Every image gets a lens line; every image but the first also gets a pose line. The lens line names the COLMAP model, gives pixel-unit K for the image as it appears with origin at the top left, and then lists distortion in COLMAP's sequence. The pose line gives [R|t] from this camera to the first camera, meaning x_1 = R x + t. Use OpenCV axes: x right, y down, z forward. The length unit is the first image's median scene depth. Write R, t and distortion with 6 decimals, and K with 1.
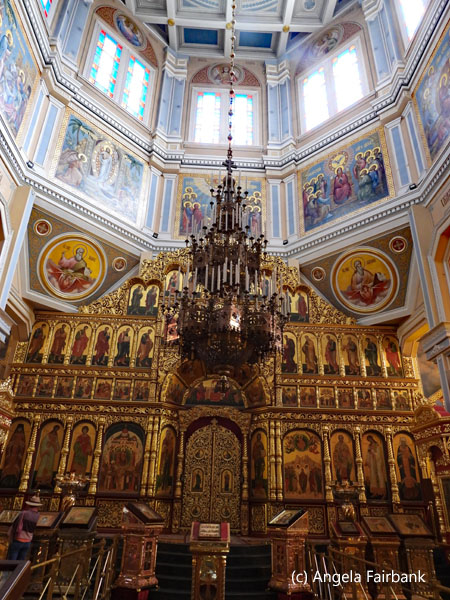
lens RADIAL K [[422.8, 0, 224.5], [0, 422.8, 298.8], [0, 0, 1]] dist [-0.011502, 0.000165]
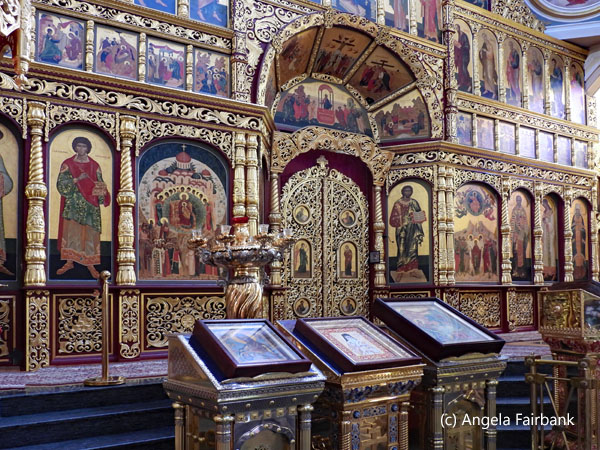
lens RADIAL K [[510.1, 0, 311.2], [0, 510.1, 274.7], [0, 0, 1]] dist [-0.016161, 0.002942]
pose [[0.840186, -0.014011, 0.542117, -0.420499], [-0.198014, 0.922716, 0.330736, 0.221085], [-0.504854, -0.385226, 0.772479, 0.458021]]
